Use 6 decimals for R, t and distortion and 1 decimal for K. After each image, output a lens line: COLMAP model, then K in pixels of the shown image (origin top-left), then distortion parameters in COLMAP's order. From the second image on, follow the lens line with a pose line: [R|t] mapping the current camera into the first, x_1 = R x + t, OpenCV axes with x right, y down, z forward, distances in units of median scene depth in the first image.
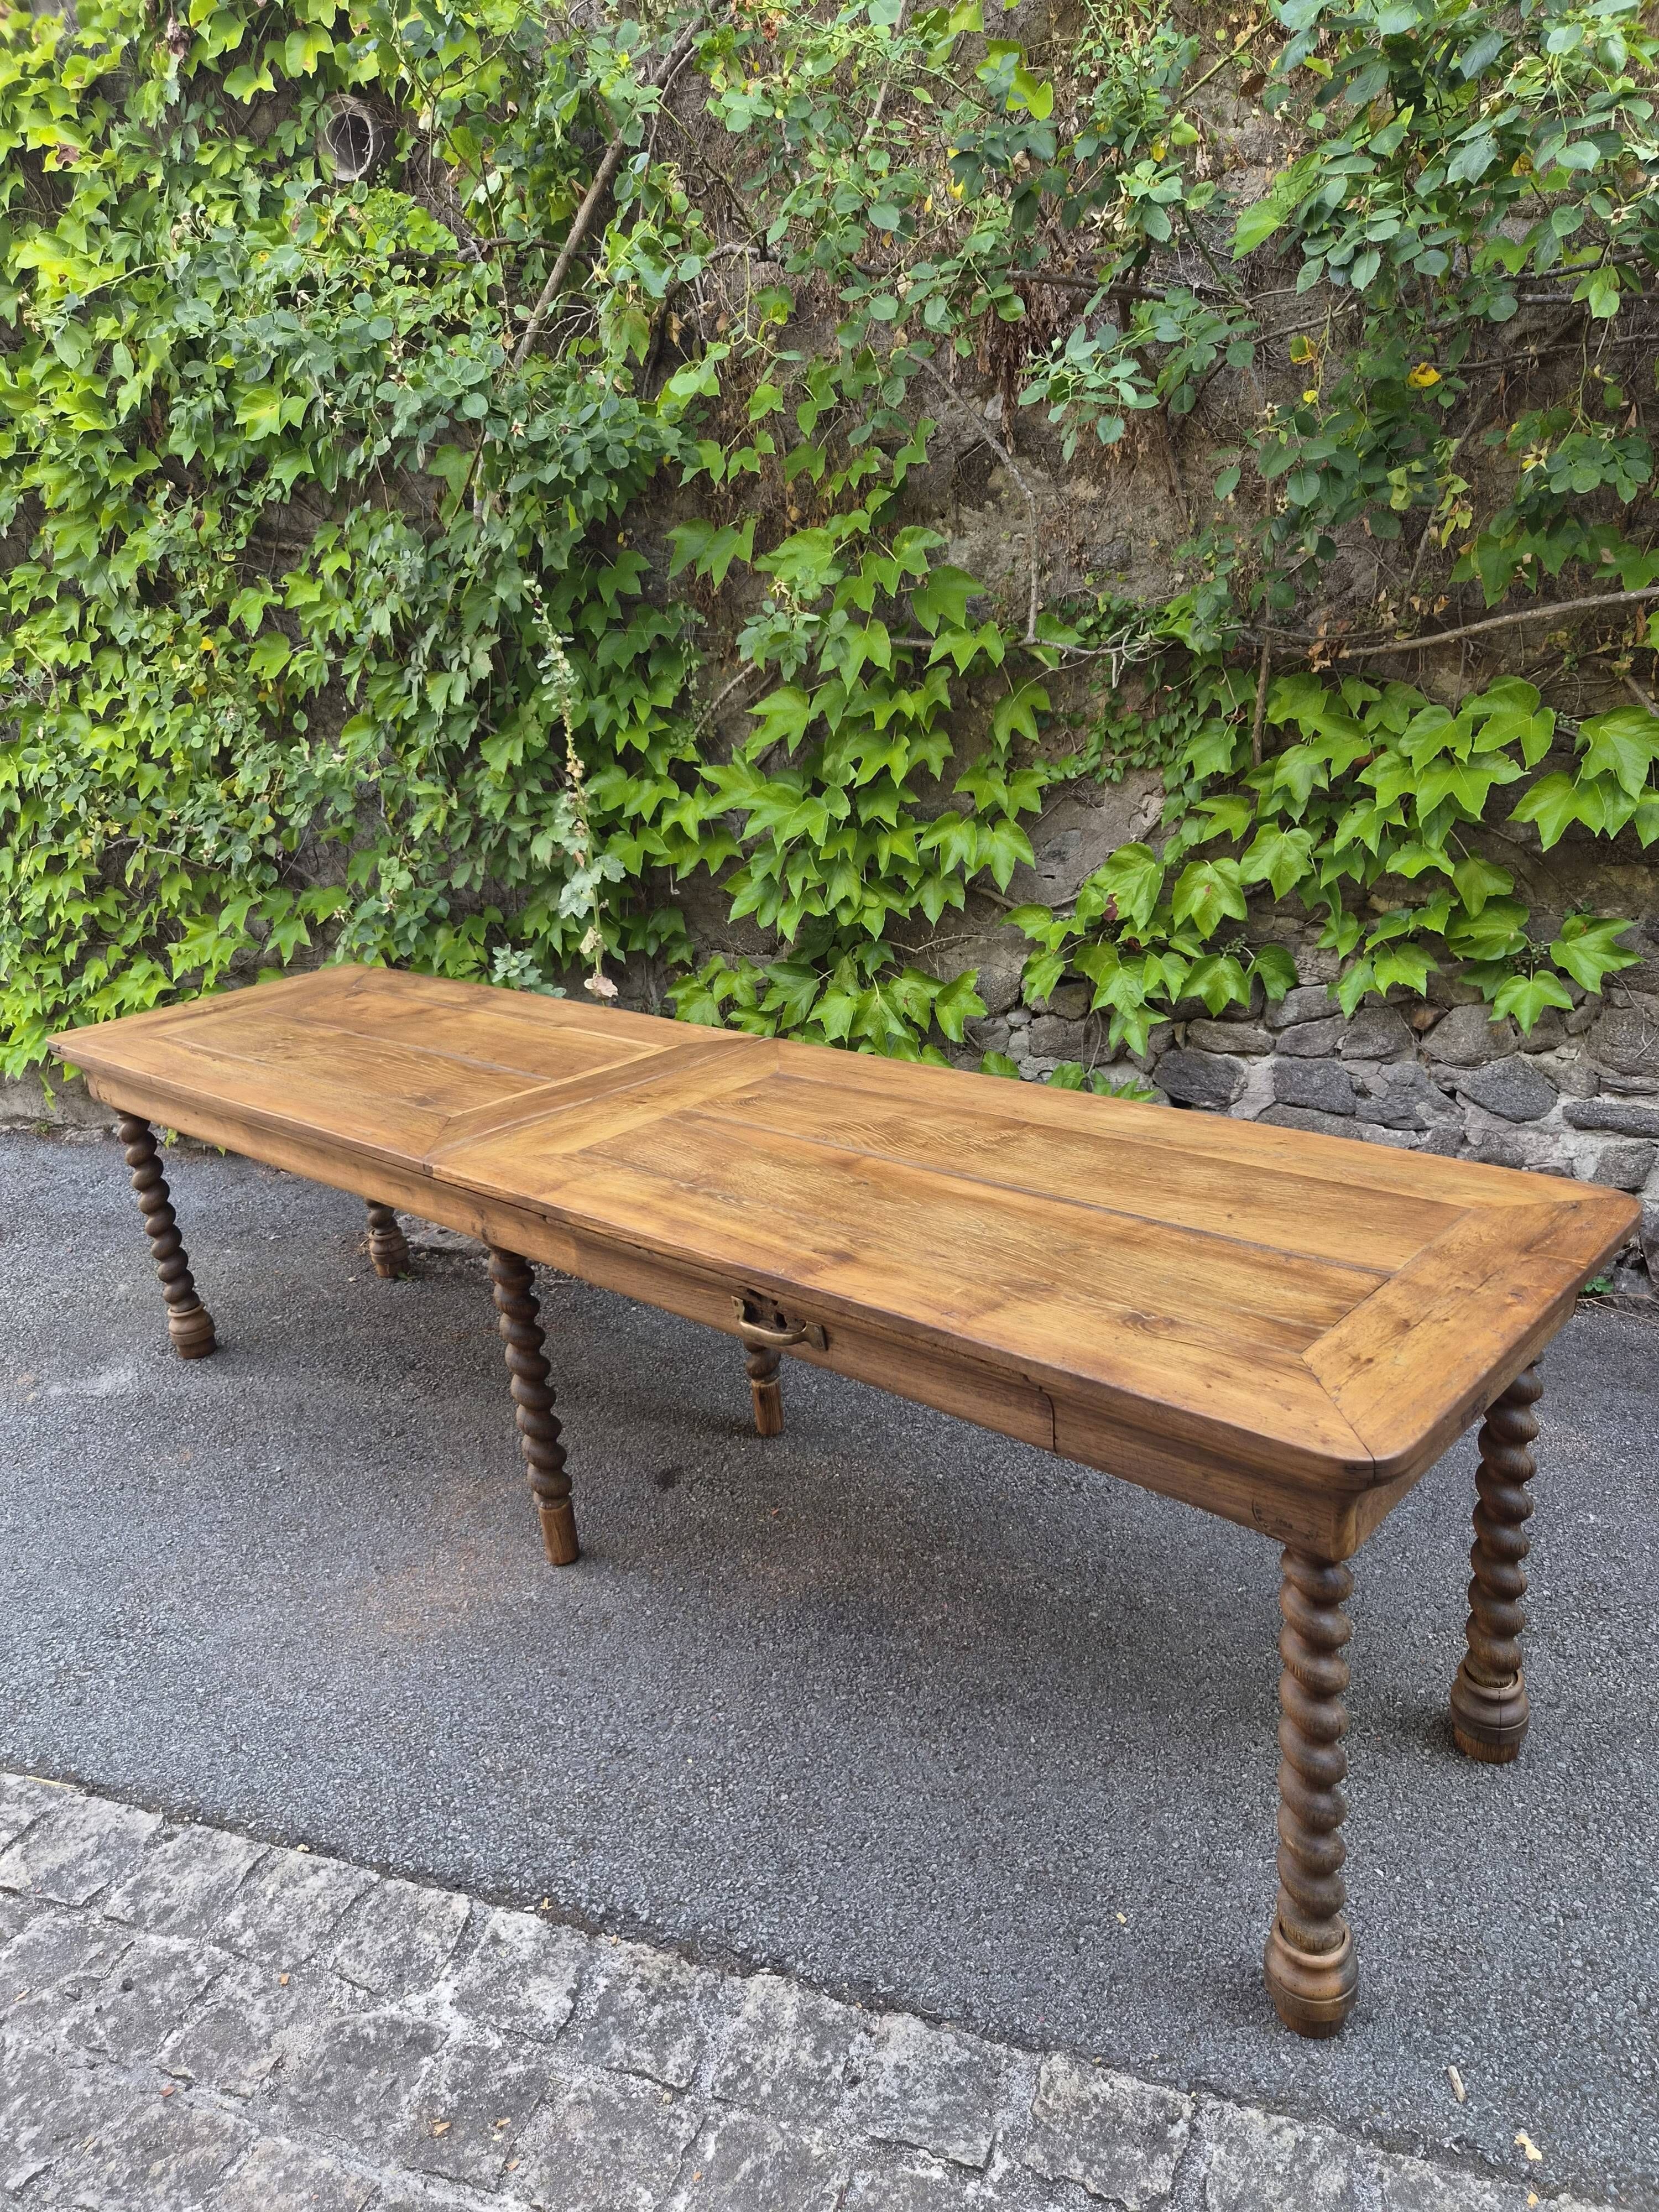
lens RADIAL K [[1486.0, 0, 840.2], [0, 1486.0, 1124.7], [0, 0, 1]] dist [0.070751, -0.054545]
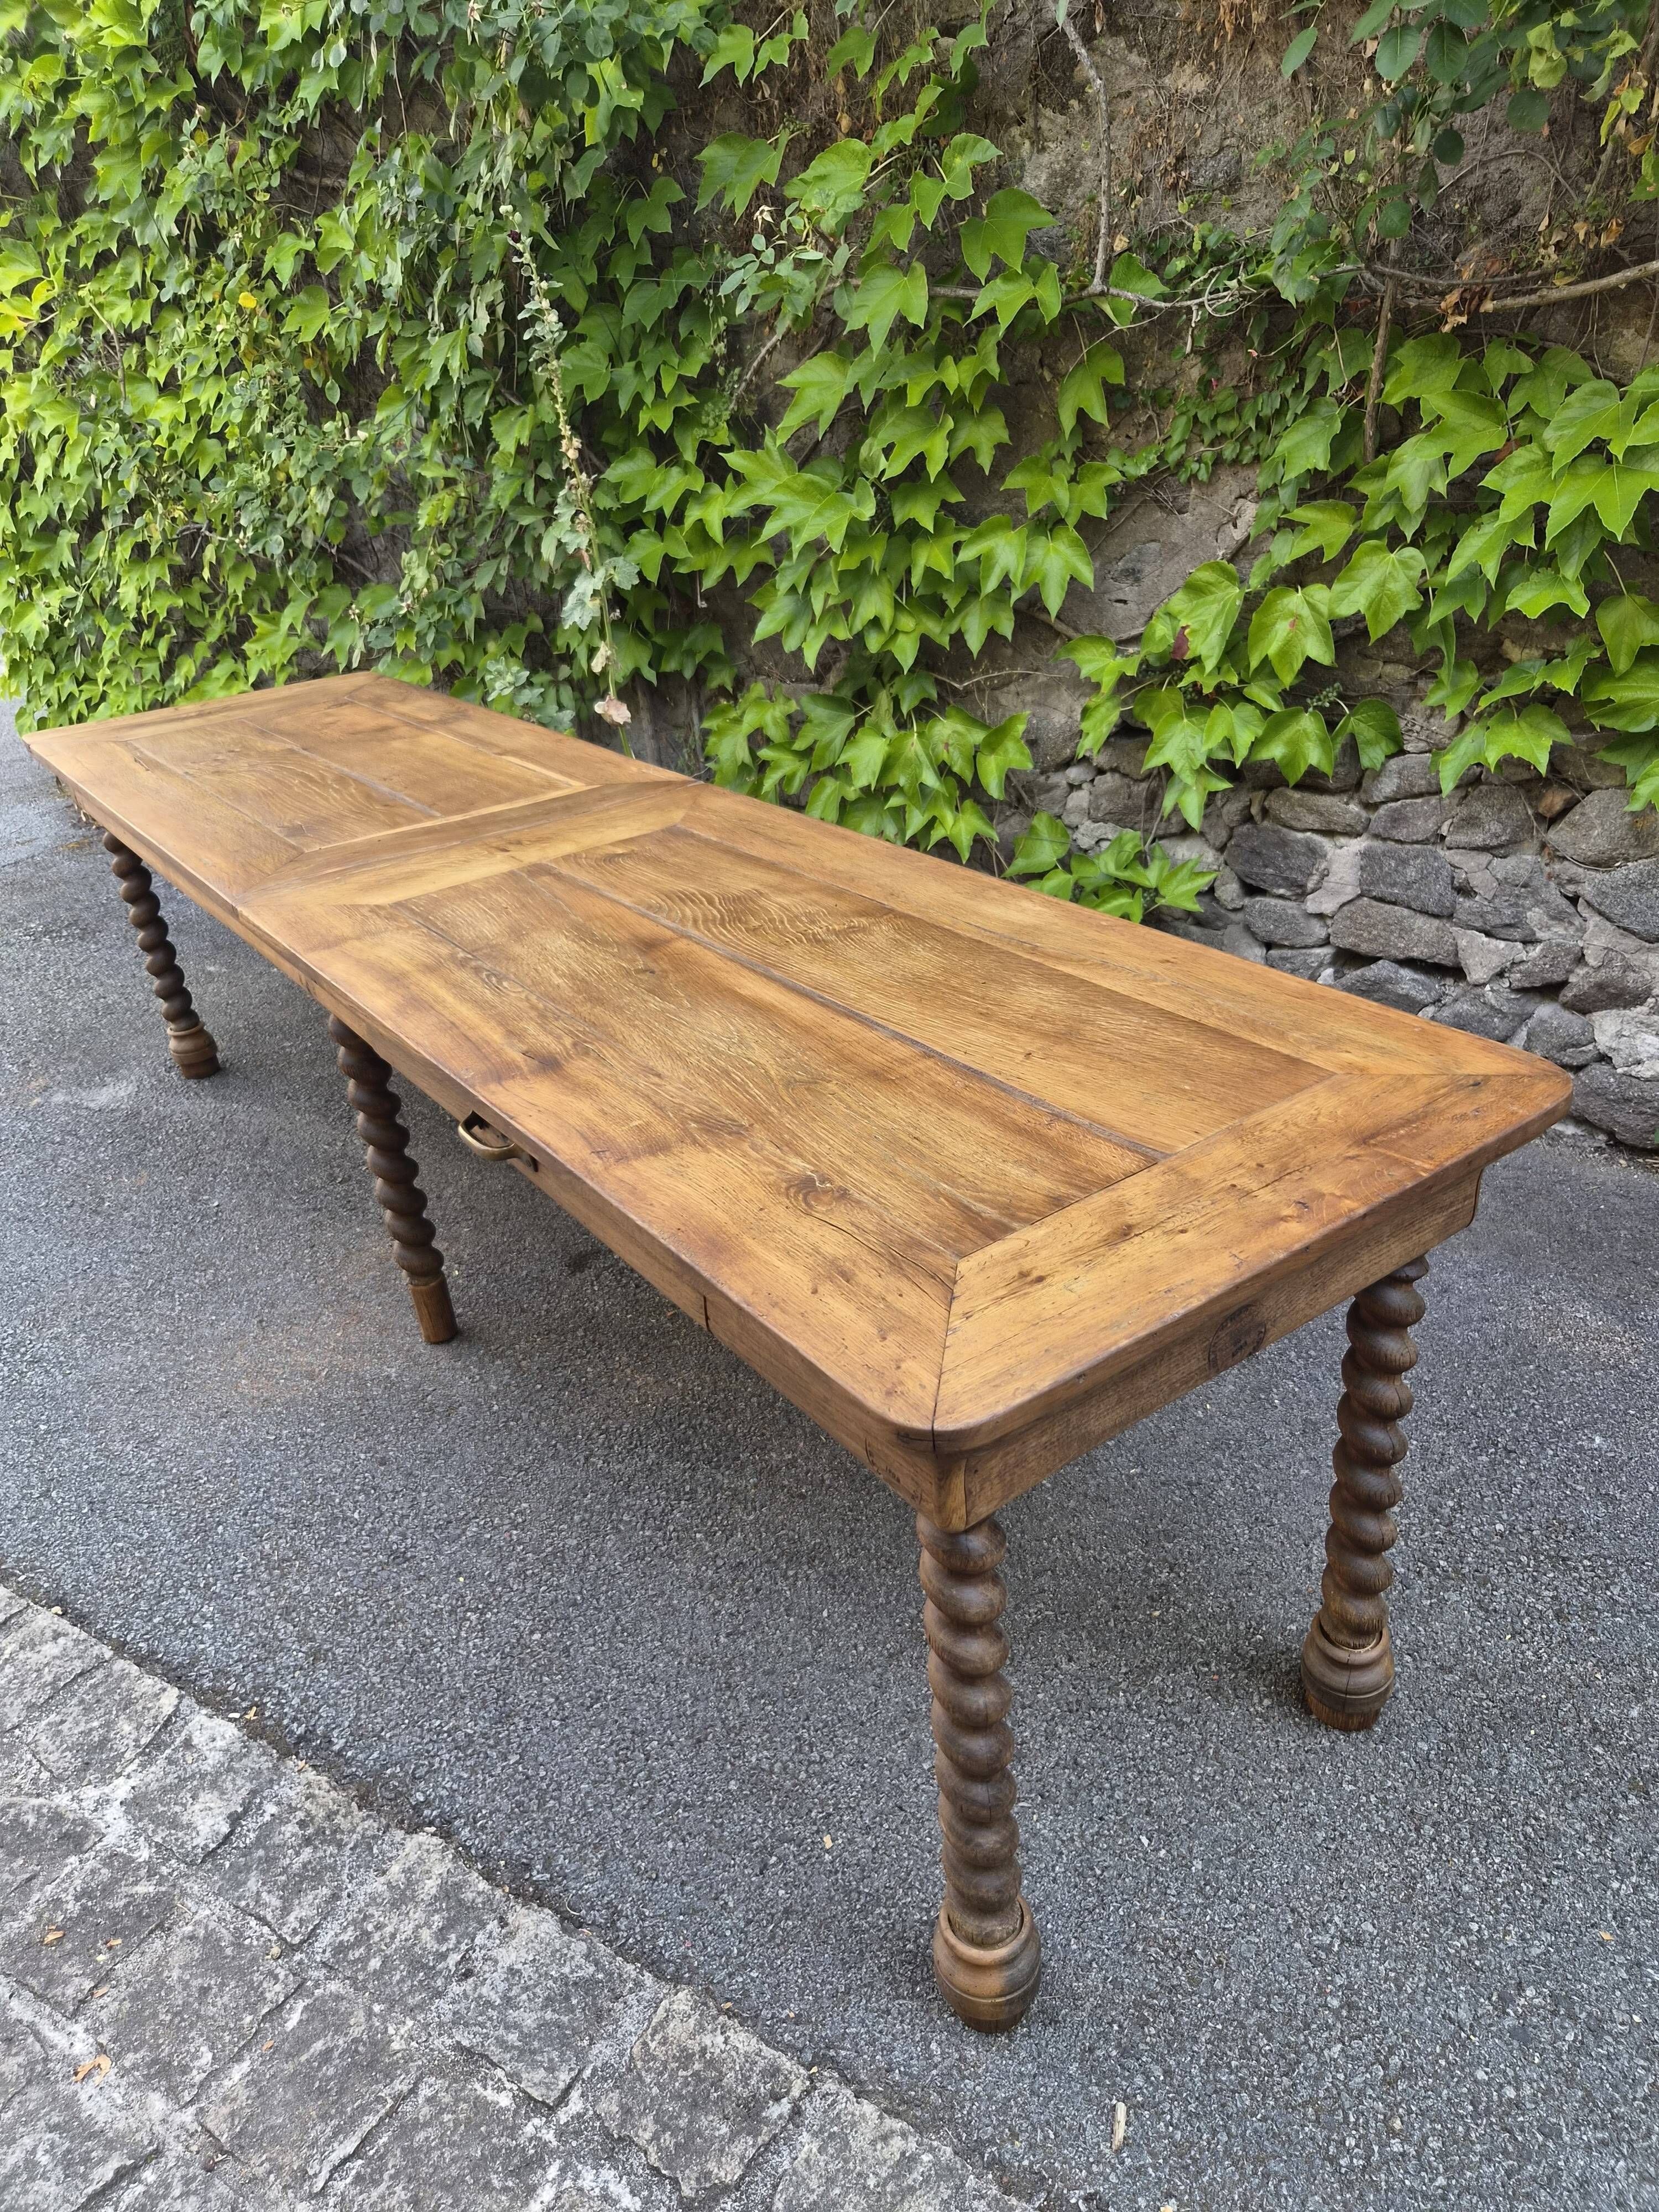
lens RADIAL K [[1490.9, 0, 852.1], [0, 1490.9, 1109.1], [0, 0, 1]] dist [0.057720, -0.043099]
pose [[0.981453, 0.094539, -0.166770, 0.176492], [-0.066304, 0.983655, 0.167409, -0.020492], [0.179871, -0.153246, 0.971680, 0.130126]]
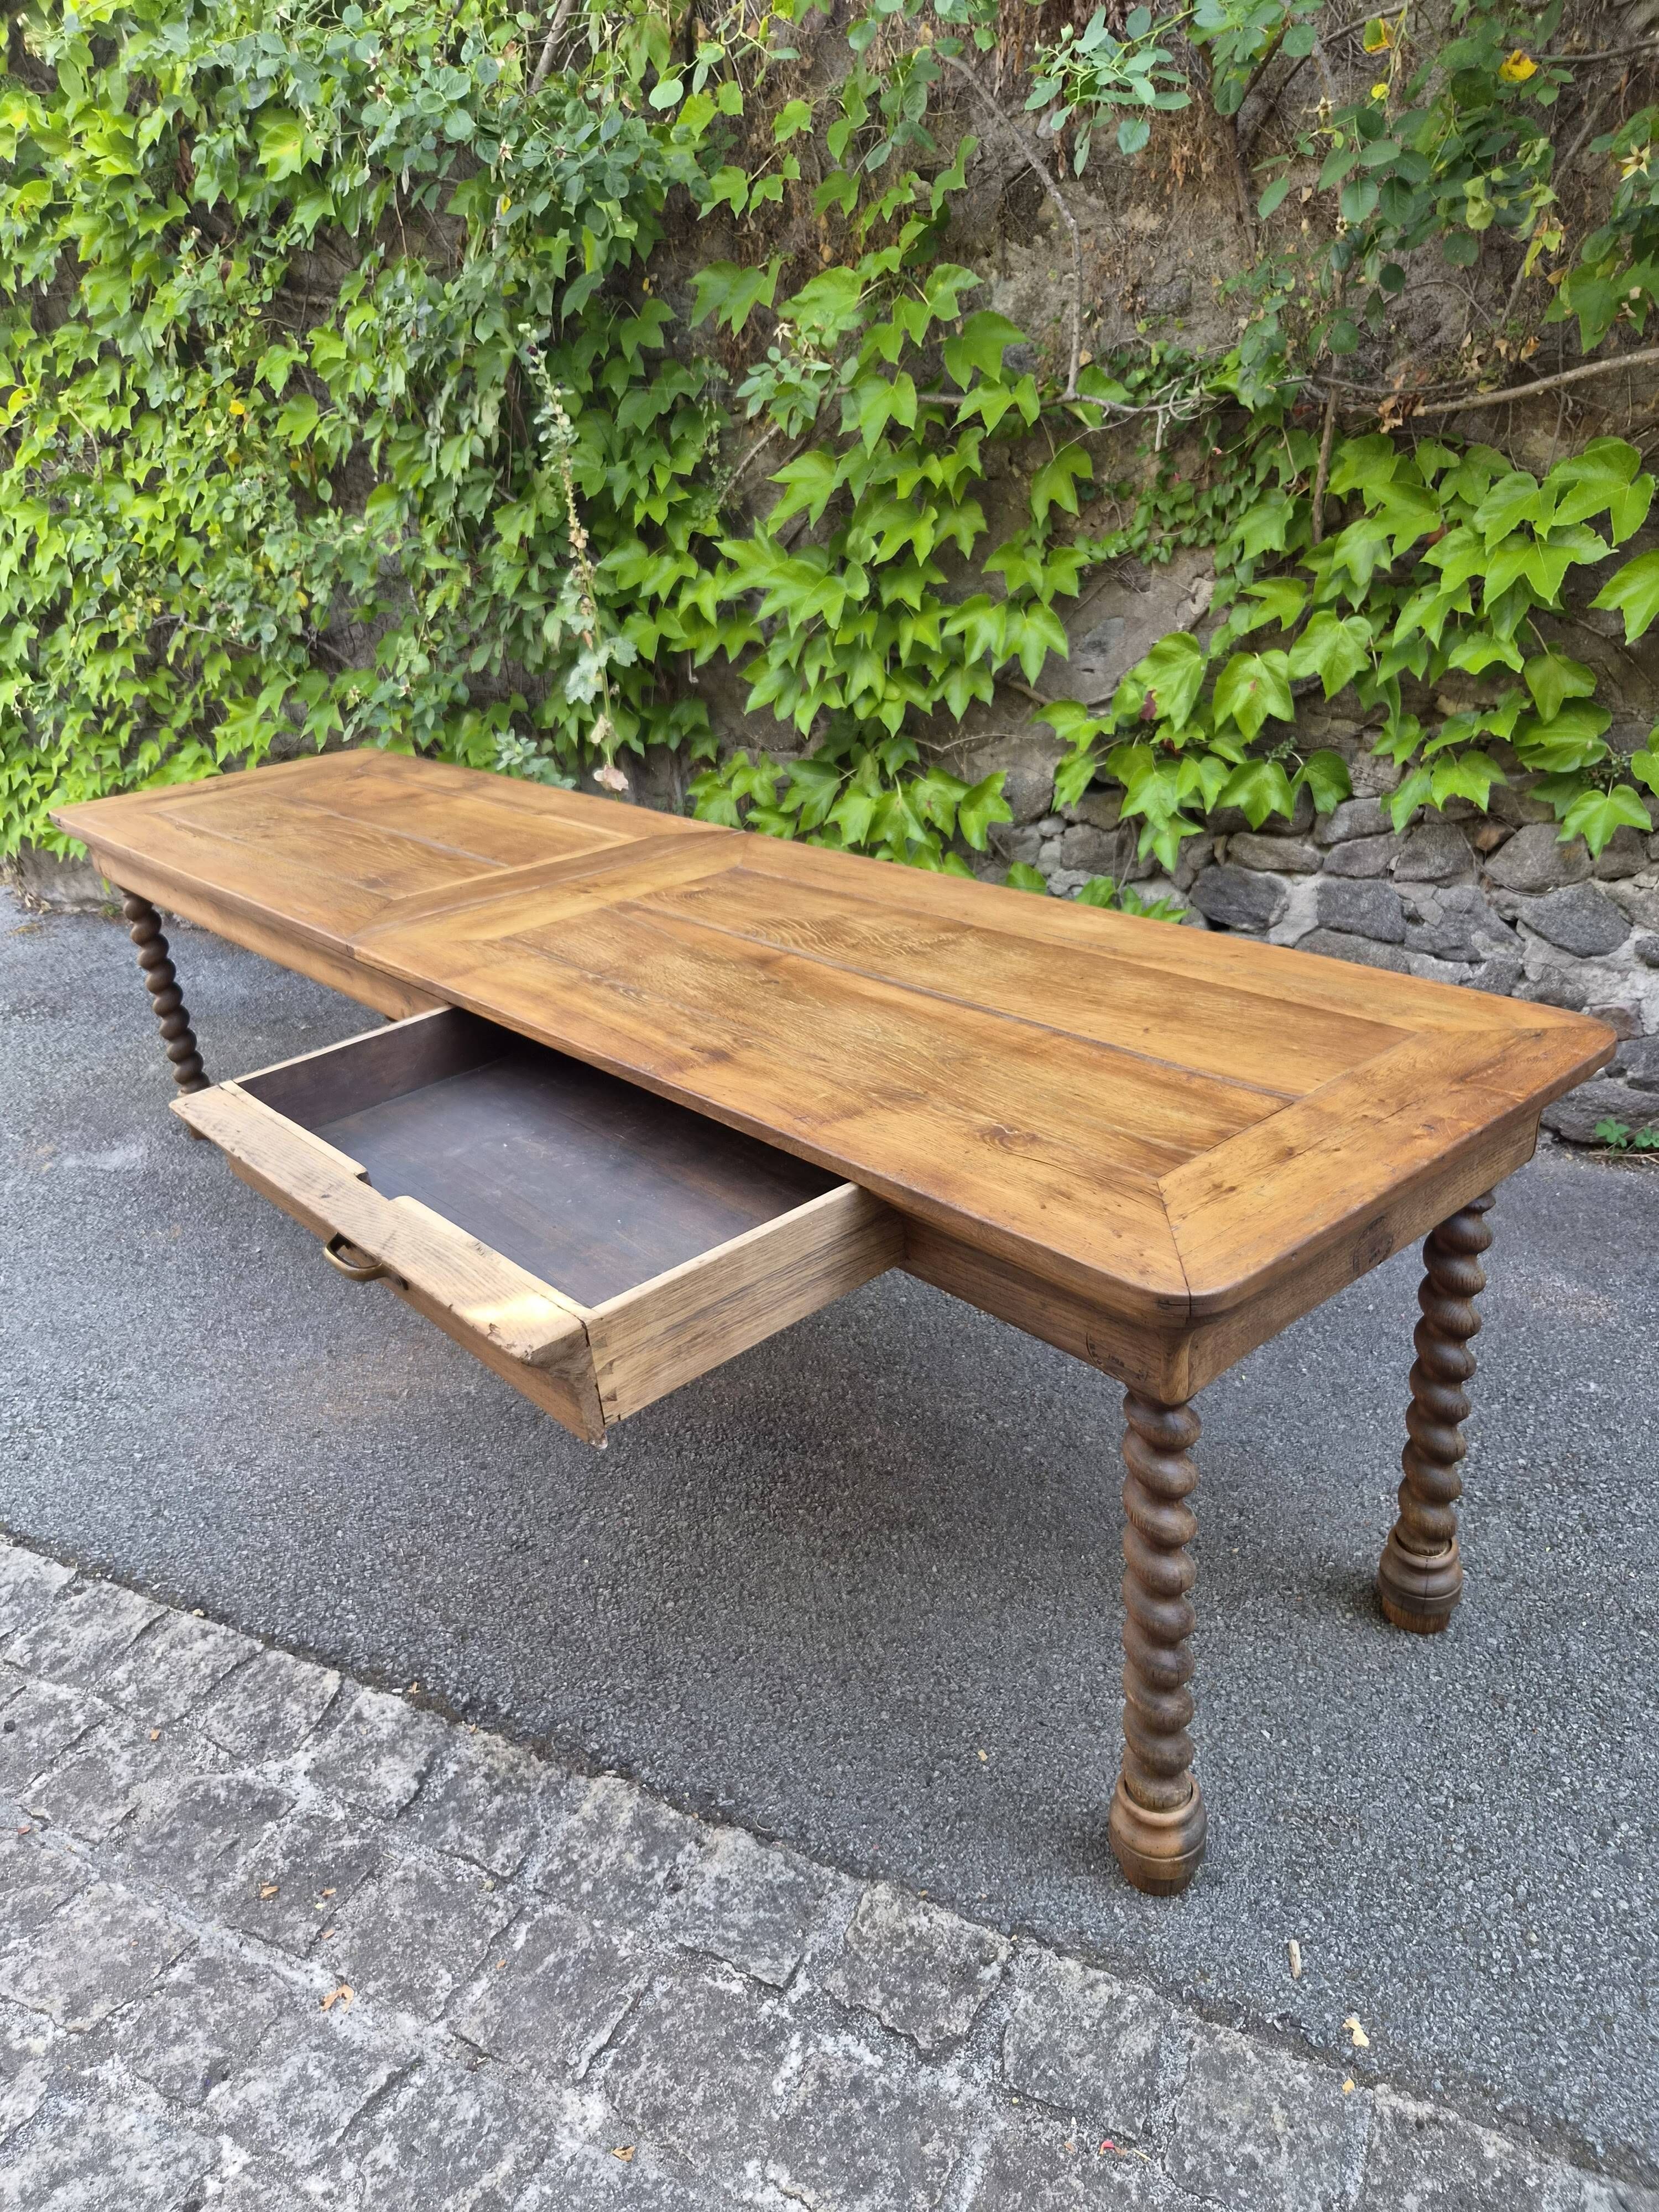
lens RADIAL K [[1495.0, 0, 824.1], [0, 1495.0, 1099.7], [0, 0, 1]] dist [0.058968, -0.045609]
pose [[0.993794, 0.051162, -0.098774, 0.092514], [-0.041308, 0.994195, 0.099352, 0.012237], [0.103284, -0.094655, 0.990138, 0.046995]]
